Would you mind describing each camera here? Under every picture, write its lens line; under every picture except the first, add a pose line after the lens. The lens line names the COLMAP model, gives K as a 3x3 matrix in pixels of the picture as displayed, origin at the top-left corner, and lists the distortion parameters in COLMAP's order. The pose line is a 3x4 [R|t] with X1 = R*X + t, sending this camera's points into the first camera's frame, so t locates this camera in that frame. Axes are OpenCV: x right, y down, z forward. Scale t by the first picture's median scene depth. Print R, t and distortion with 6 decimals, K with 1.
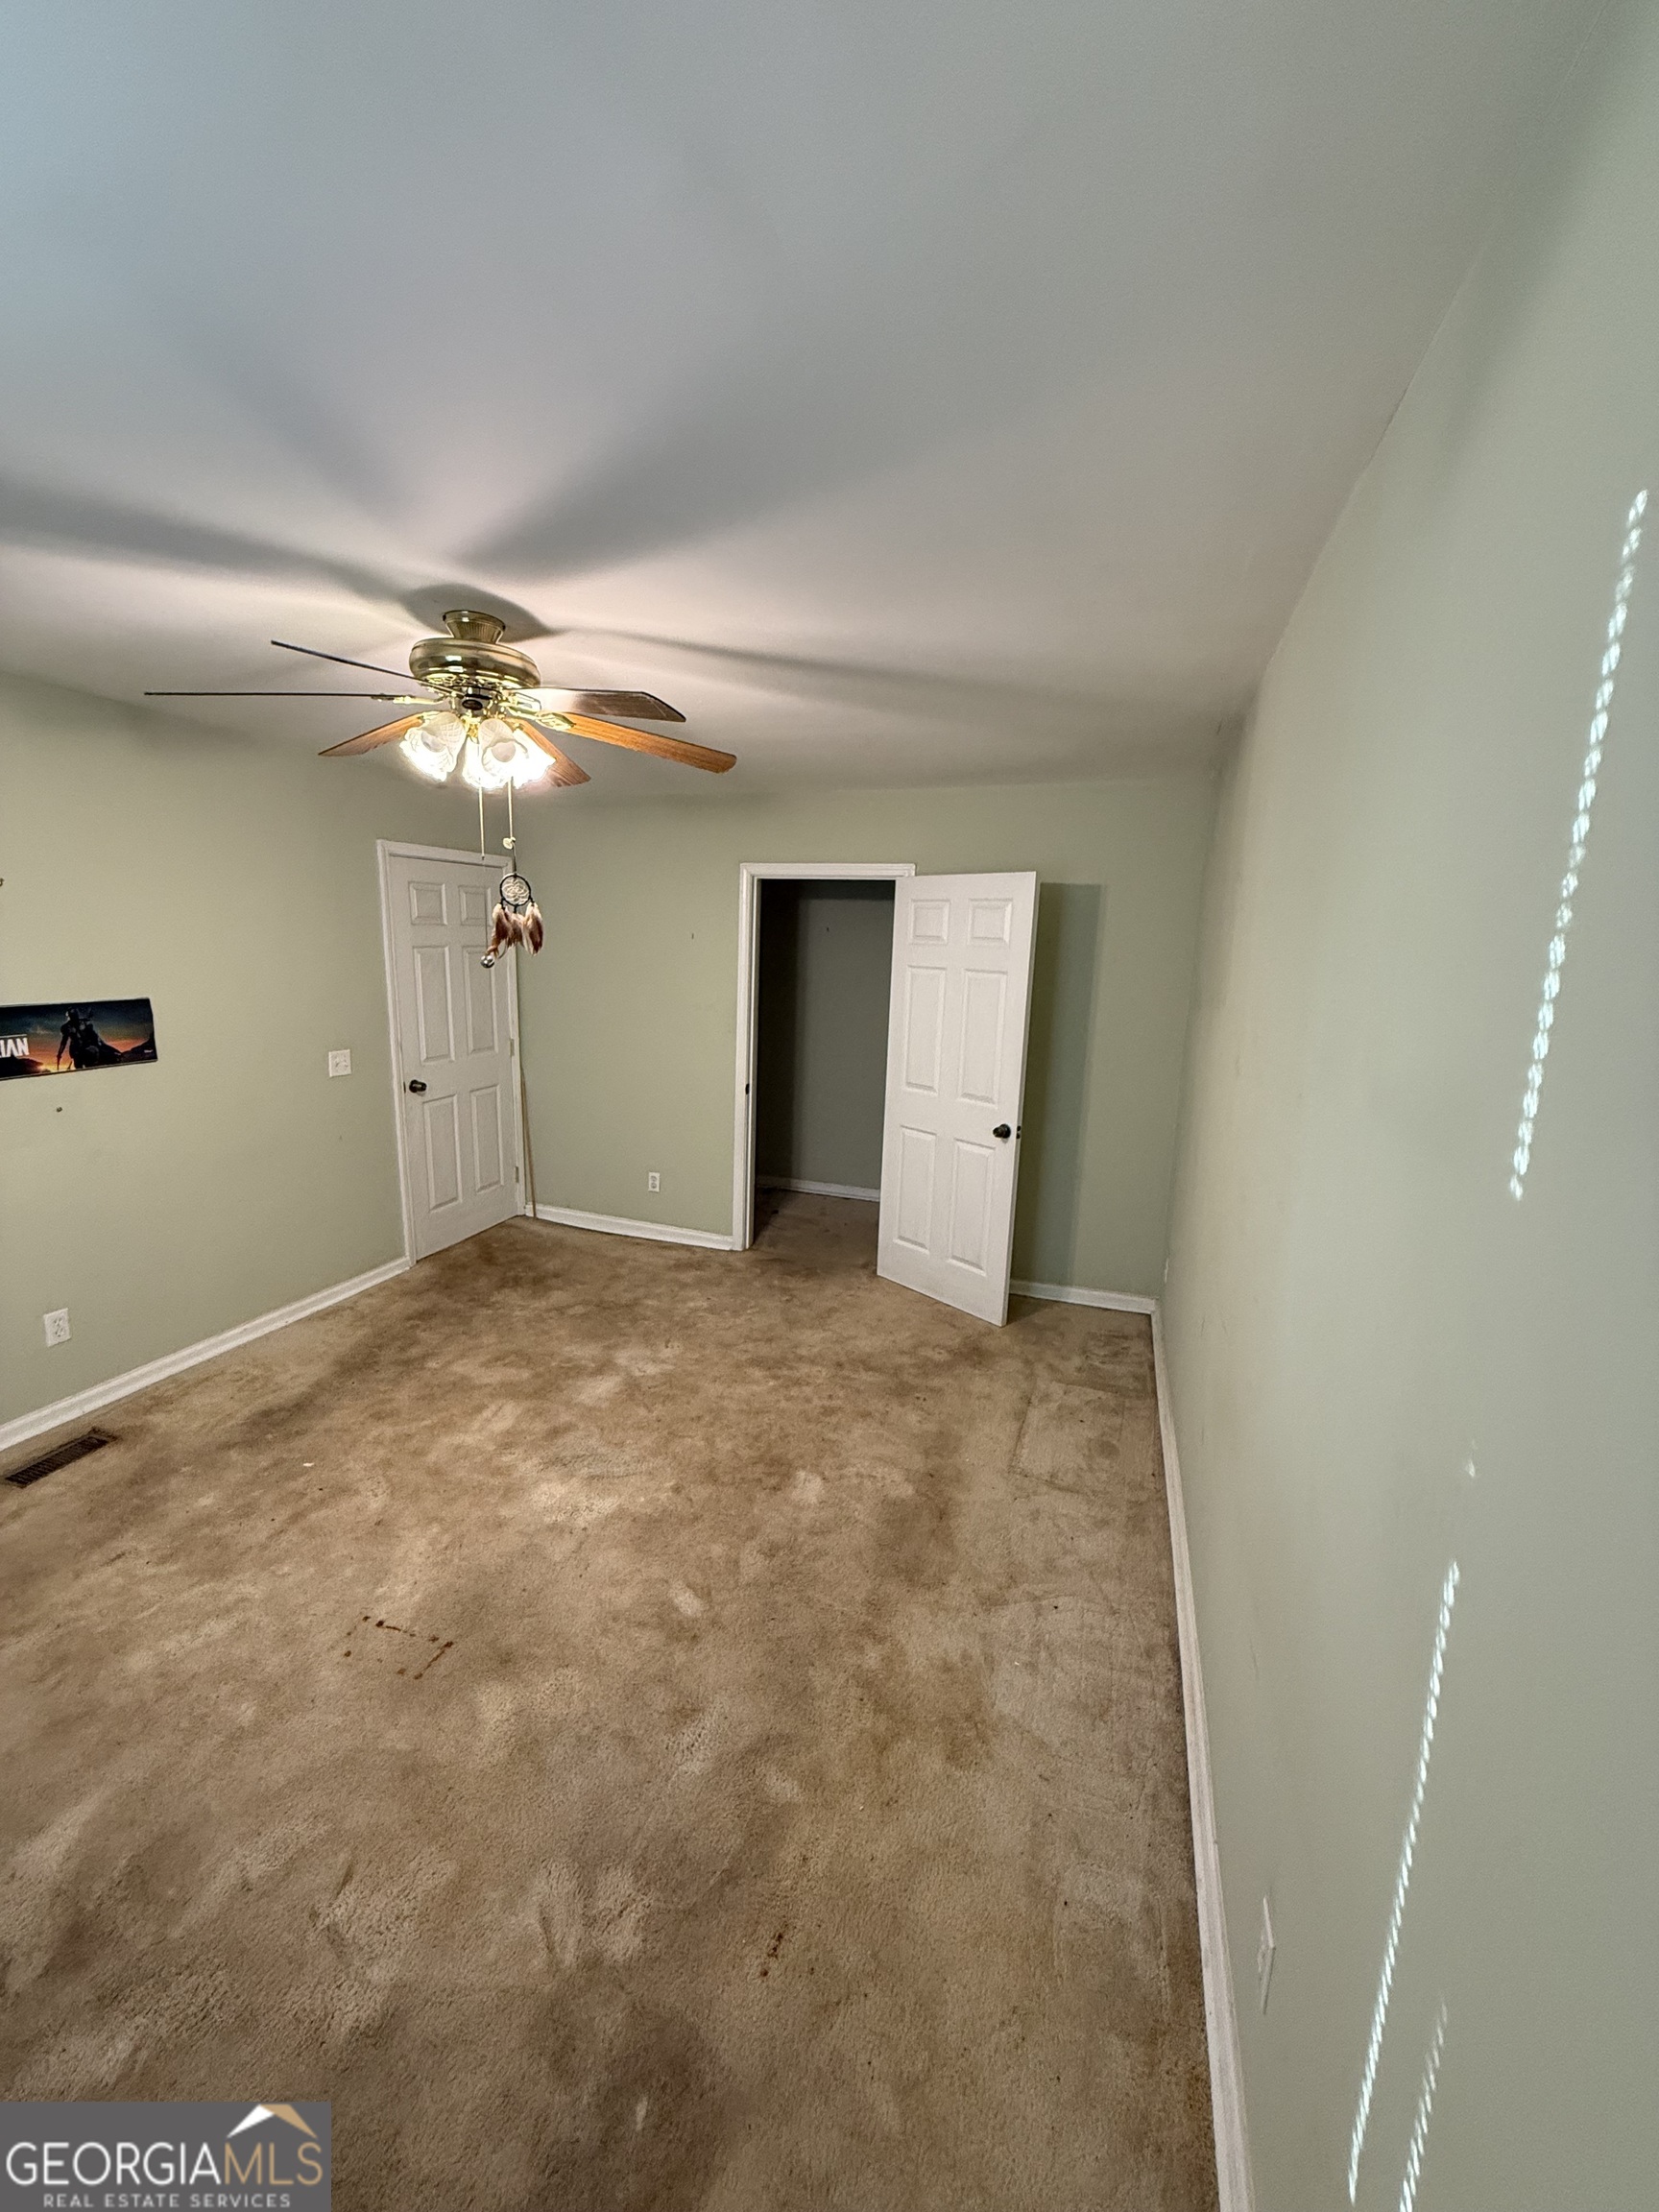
lens RADIAL K [[880.2, 0, 834.2], [0, 880.2, 1103.4], [0, 0, 1]] dist [0.000040, -0.000150]
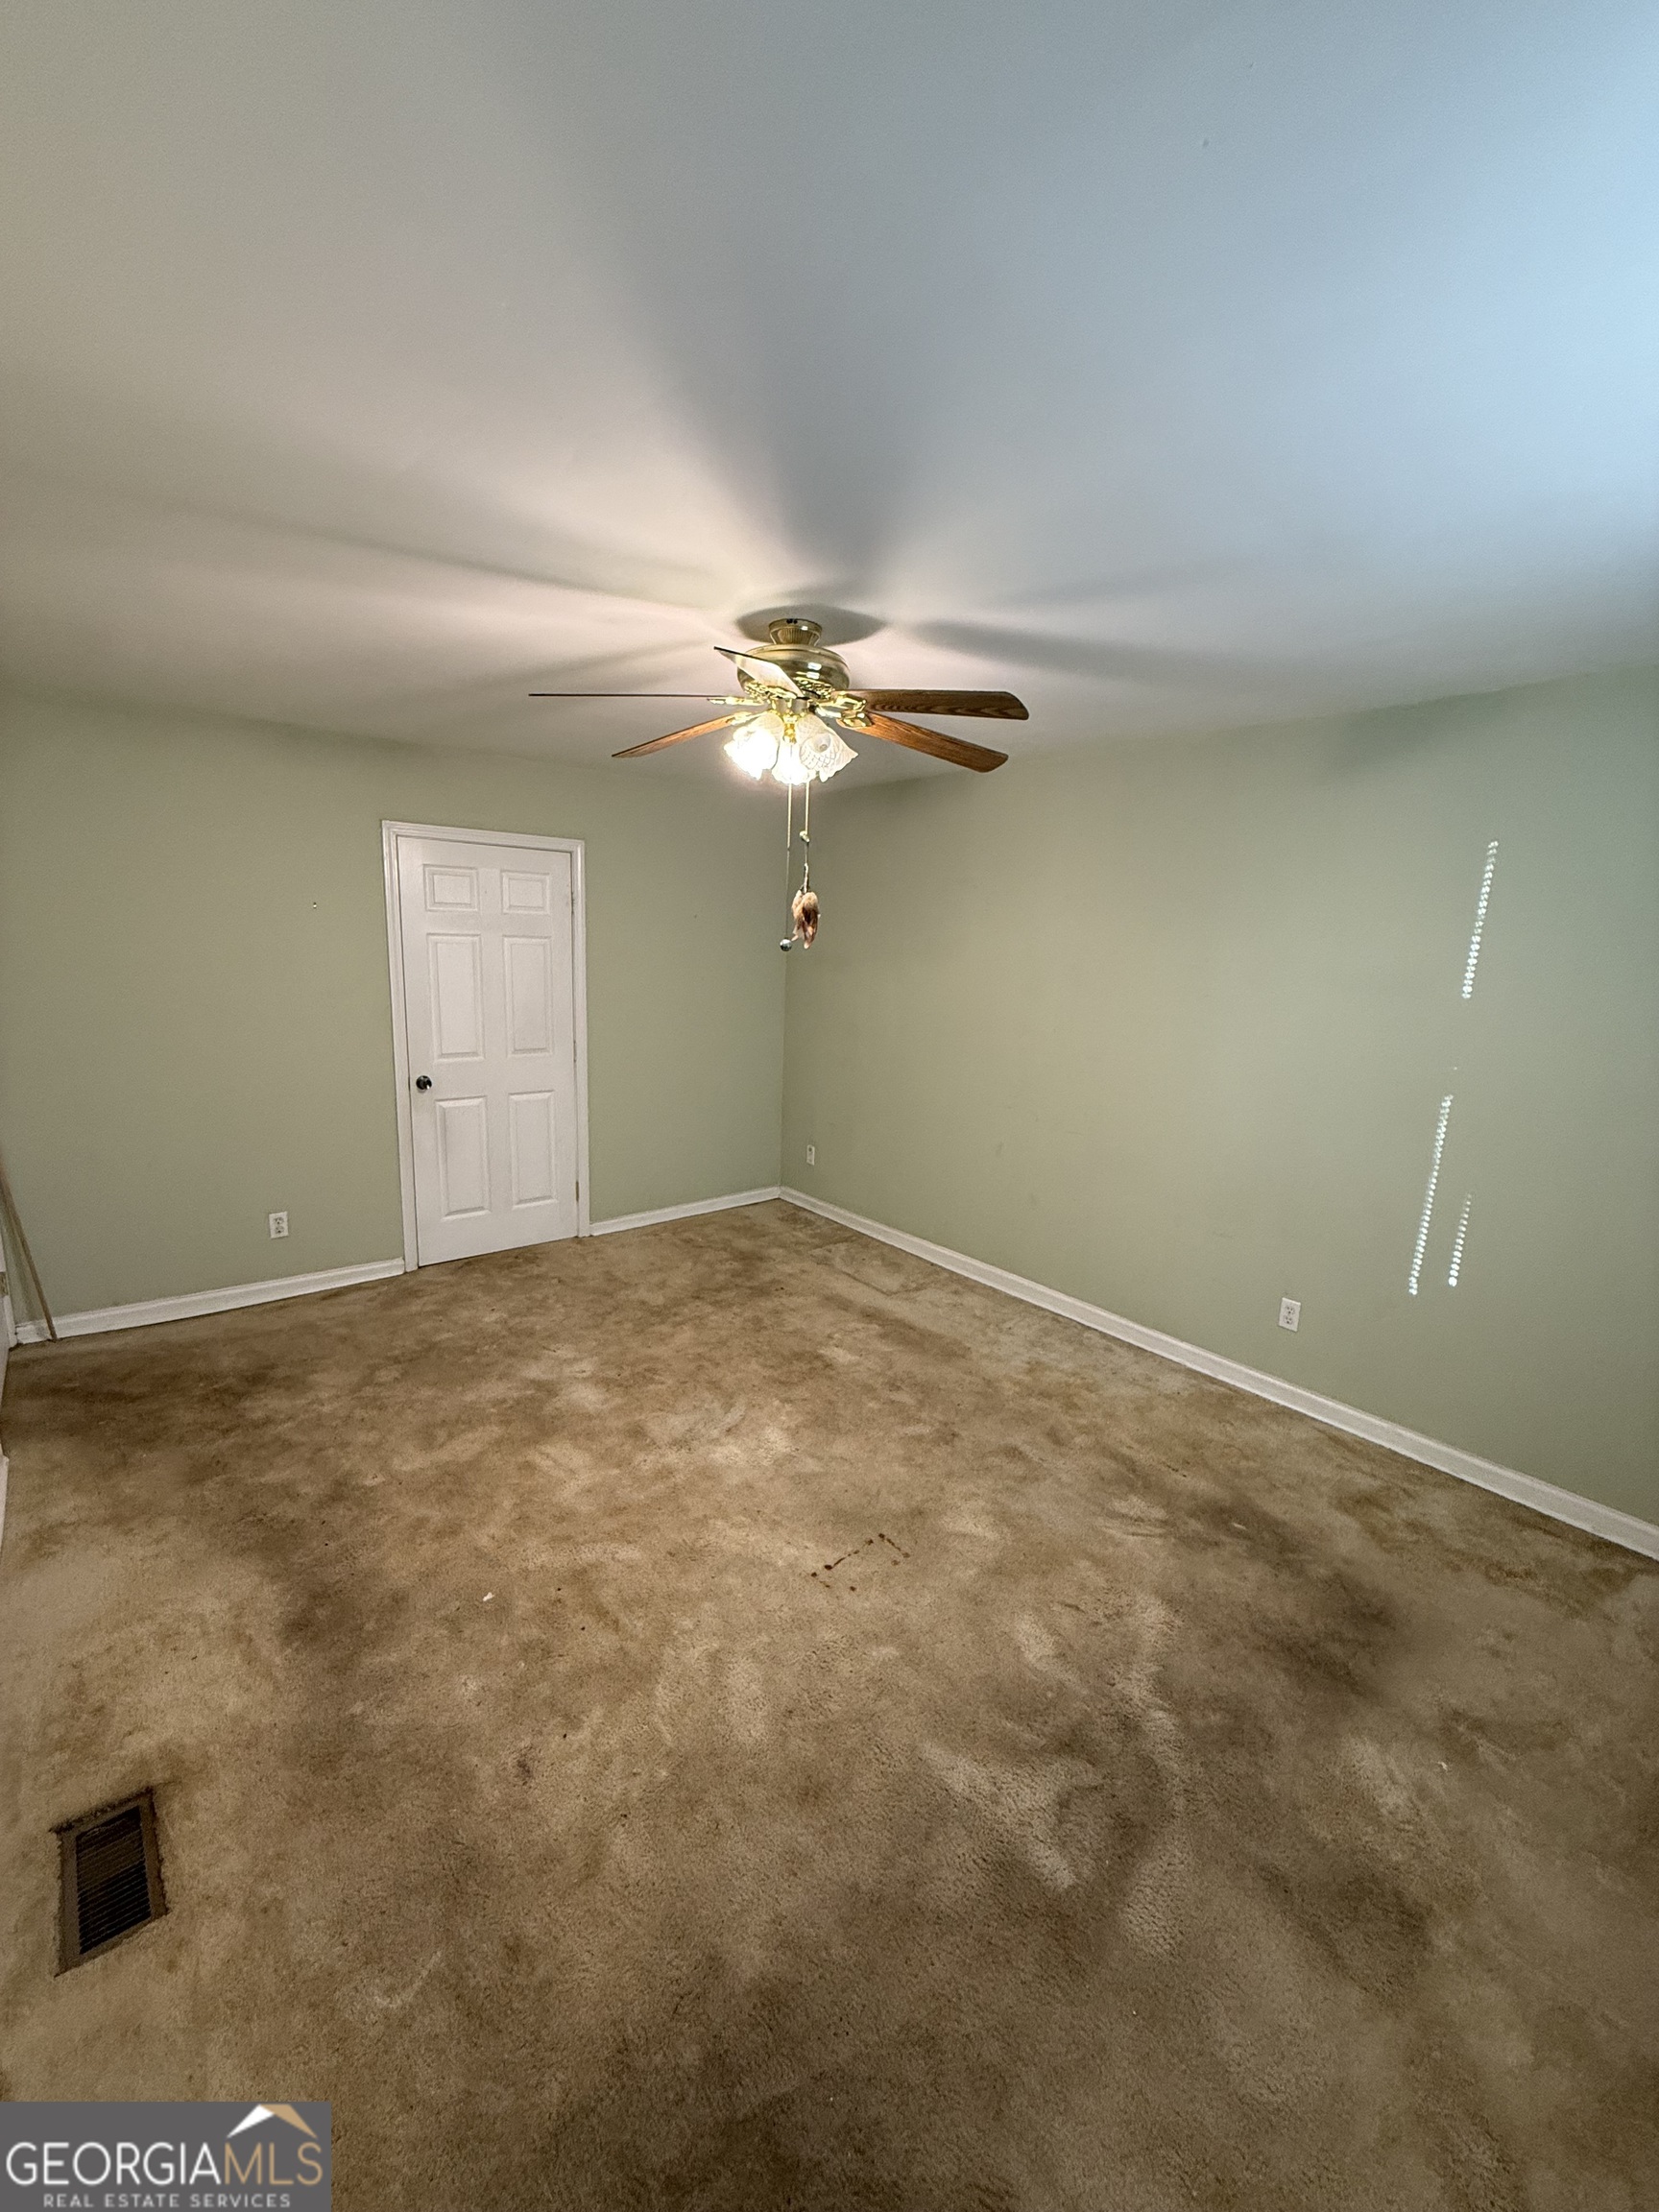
lens RADIAL K [[880.2, 0, 834.2], [0, 880.2, 1103.4], [0, 0, 1]] dist [0.000040, -0.000150]
pose [[0.526910, -0.175078, 0.831693, -0.886929], [0.137749, 0.983207, 0.119704, -0.063063], [-0.838684, 0.051491, 0.542179, 0.259707]]
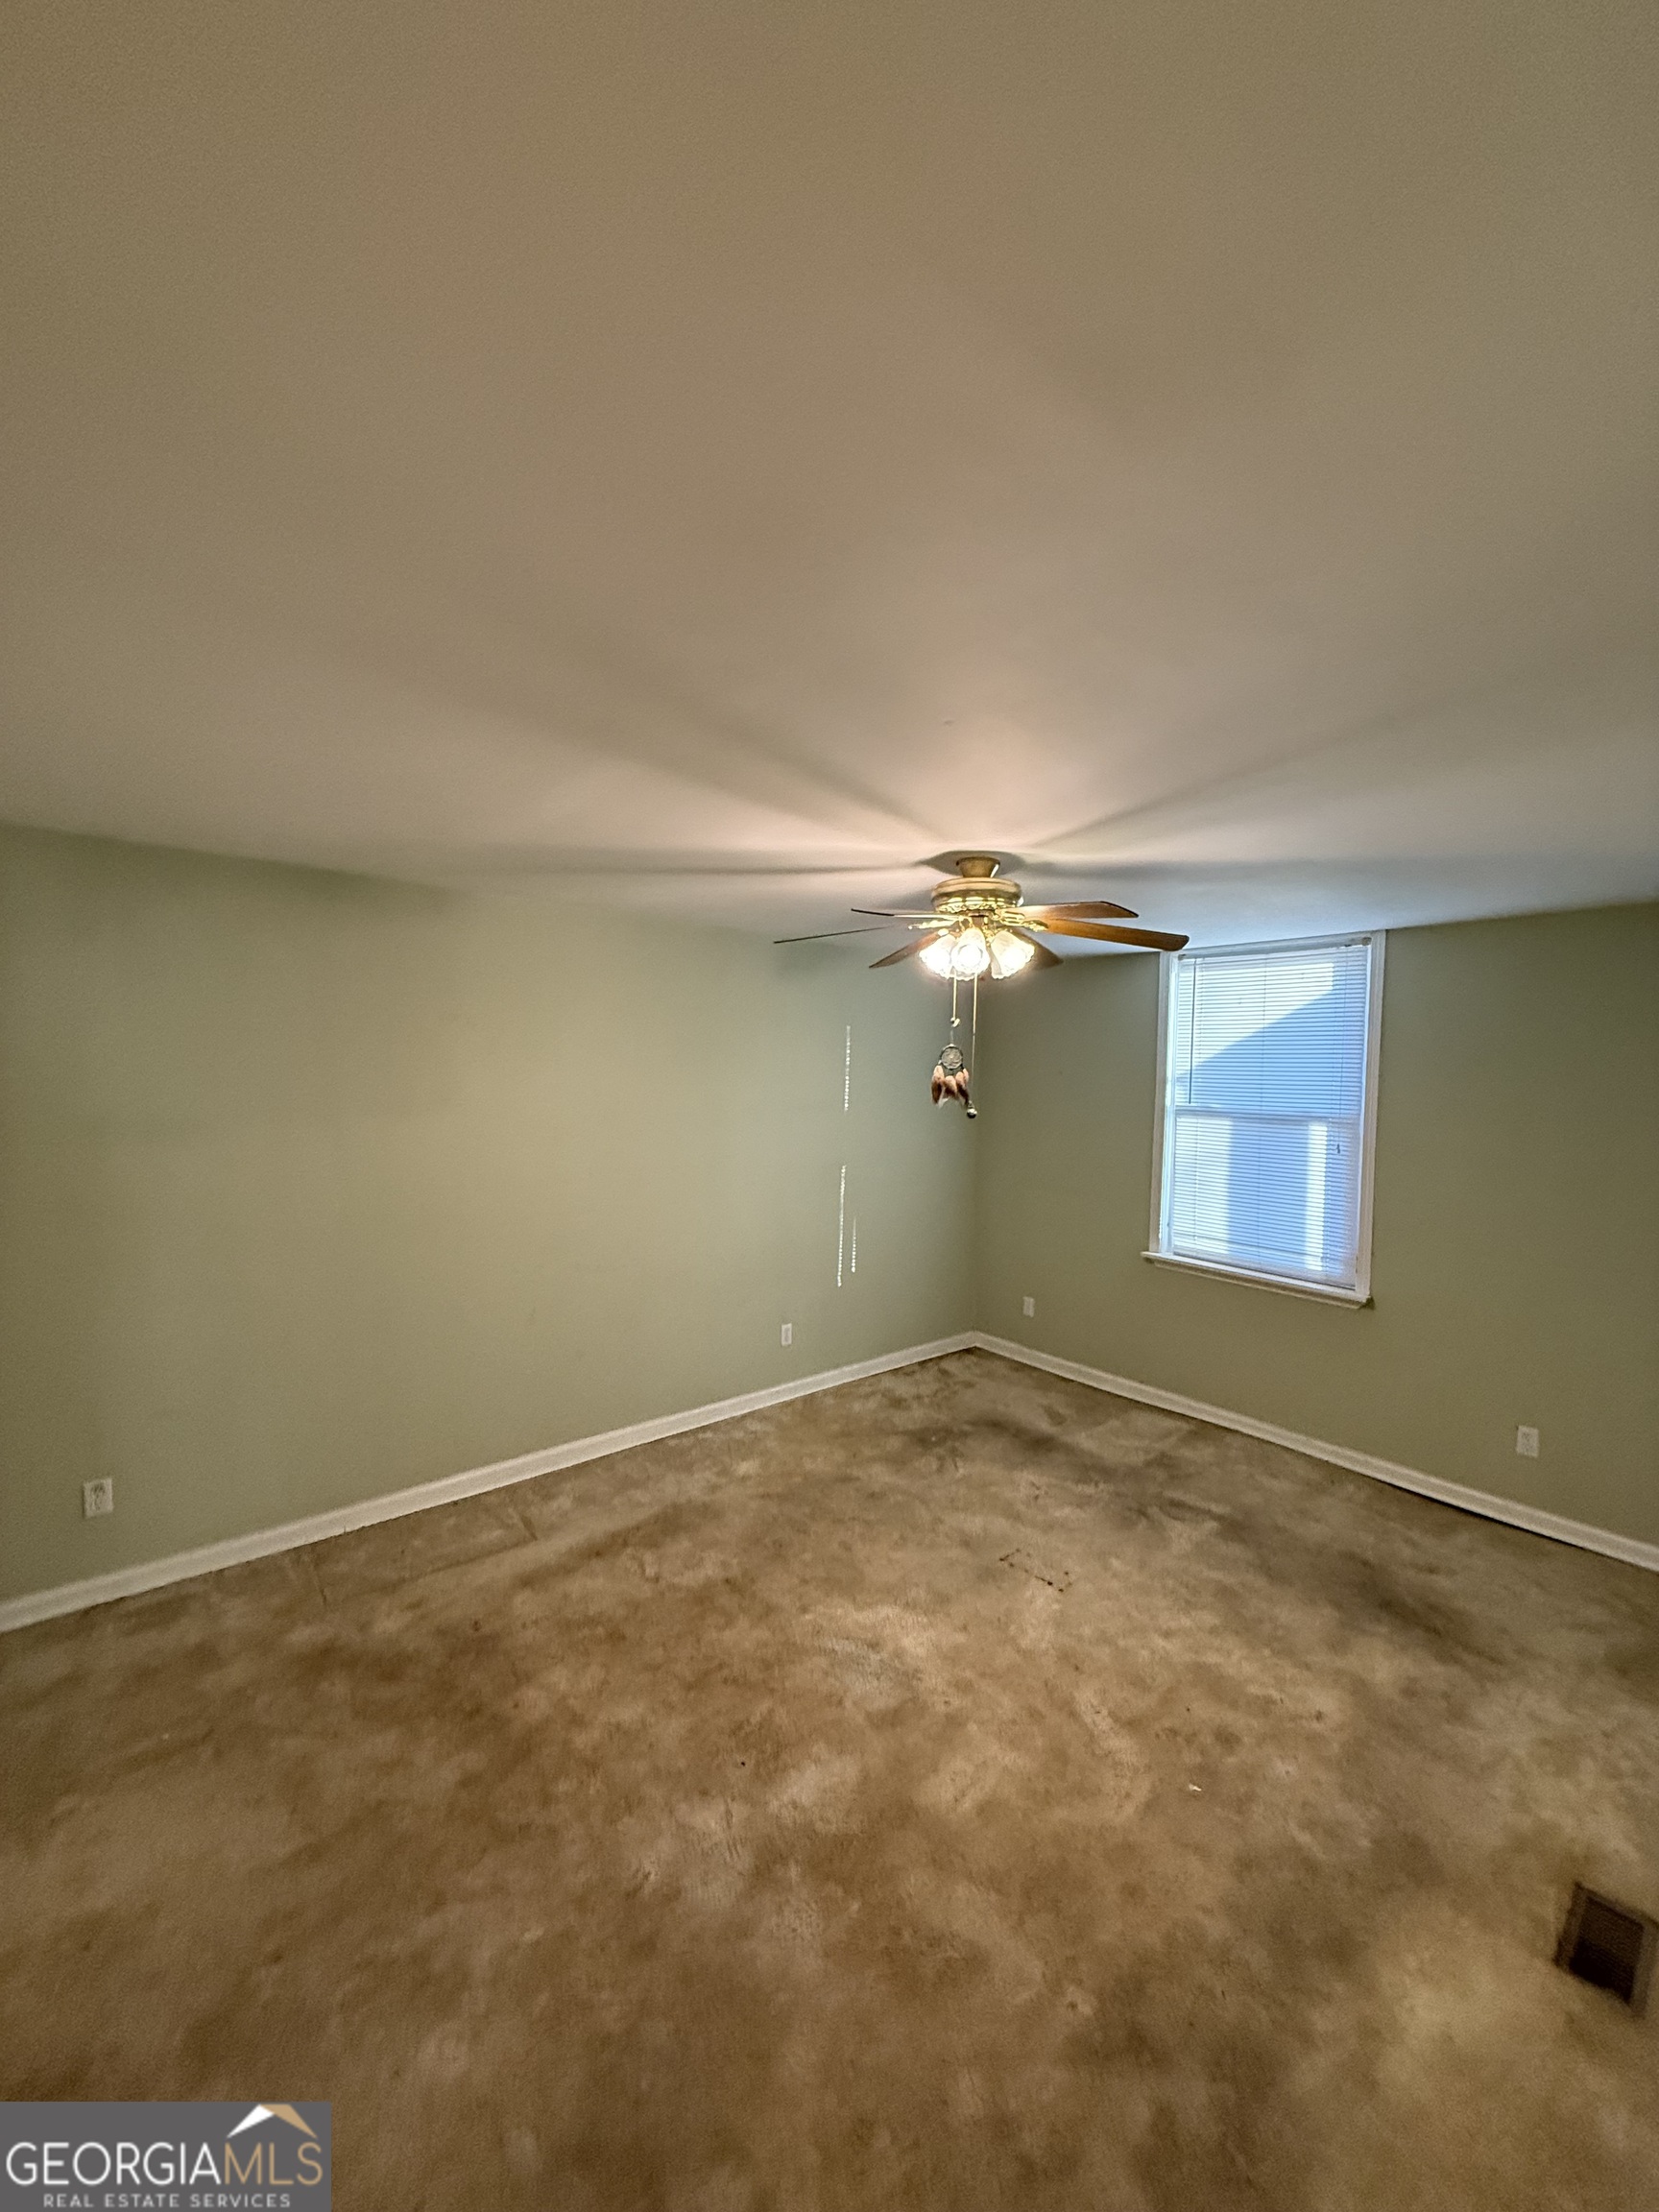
lens RADIAL K [[880.2, 0, 834.2], [0, 880.2, 1103.4], [0, 0, 1]] dist [0.000040, -0.000150]
pose [[-0.858720, -0.071122, 0.507485, -0.593888], [0.044183, 0.976358, 0.211595, -0.311266], [-0.510536, 0.204123, -0.835276, 1.479984]]
